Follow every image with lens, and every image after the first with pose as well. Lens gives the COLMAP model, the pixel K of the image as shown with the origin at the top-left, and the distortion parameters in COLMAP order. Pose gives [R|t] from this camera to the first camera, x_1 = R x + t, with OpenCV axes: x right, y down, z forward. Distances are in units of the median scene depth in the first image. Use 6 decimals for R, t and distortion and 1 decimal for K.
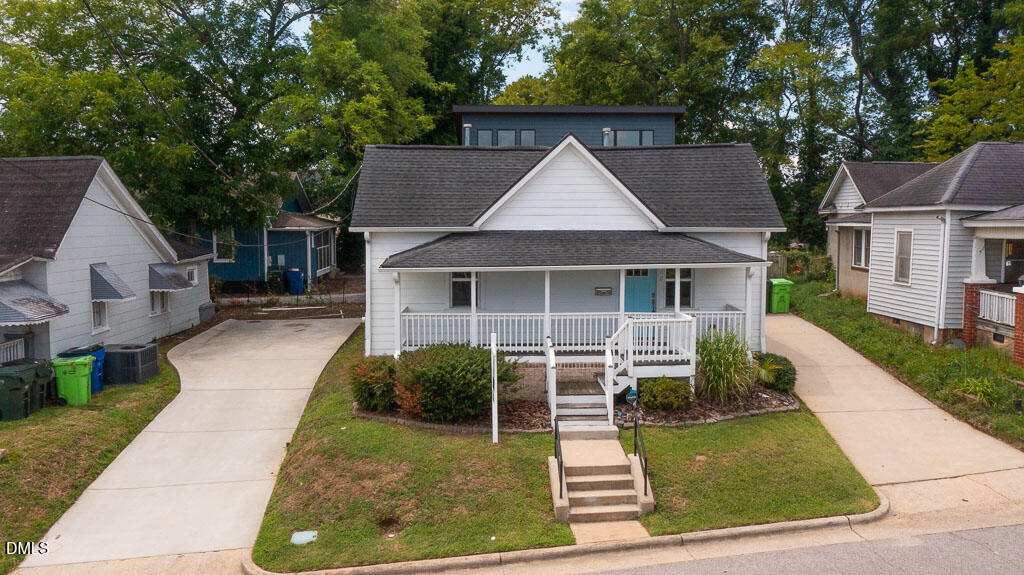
lens RADIAL K [[843.5, 0, 510.9], [0, 843.5, 286.9], [0, 0, 1]] dist [-0.016345, -0.000882]
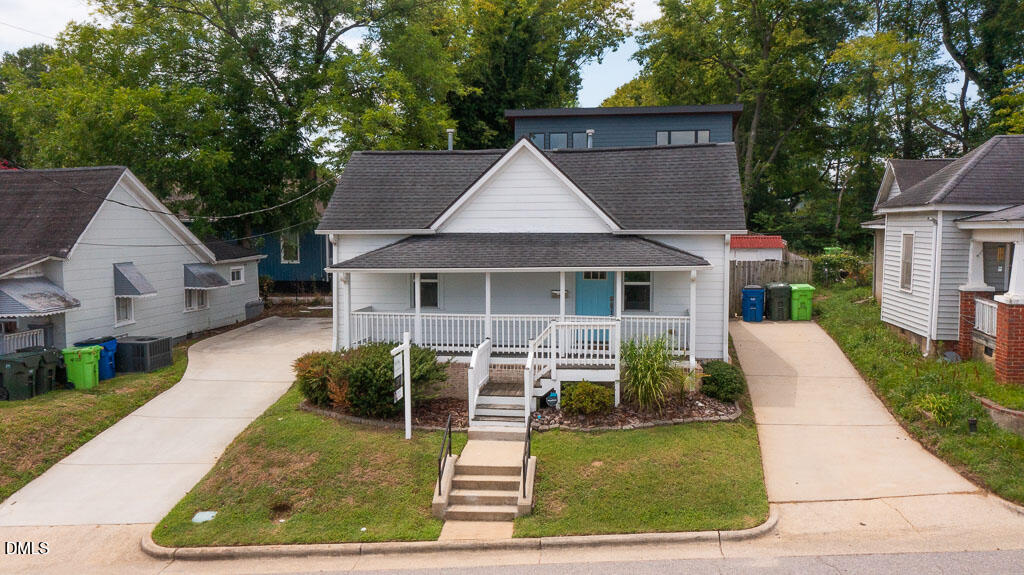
lens RADIAL K [[843.5, 0, 512.8], [0, 843.5, 288.7], [0, 0, 1]] dist [-0.016345, -0.000882]
pose [[0.981629, 0.012469, -0.190391, 0.252377], [-0.012856, 0.999917, -0.000798, 0.000450], [0.190365, 0.003231, 0.981708, 0.011844]]
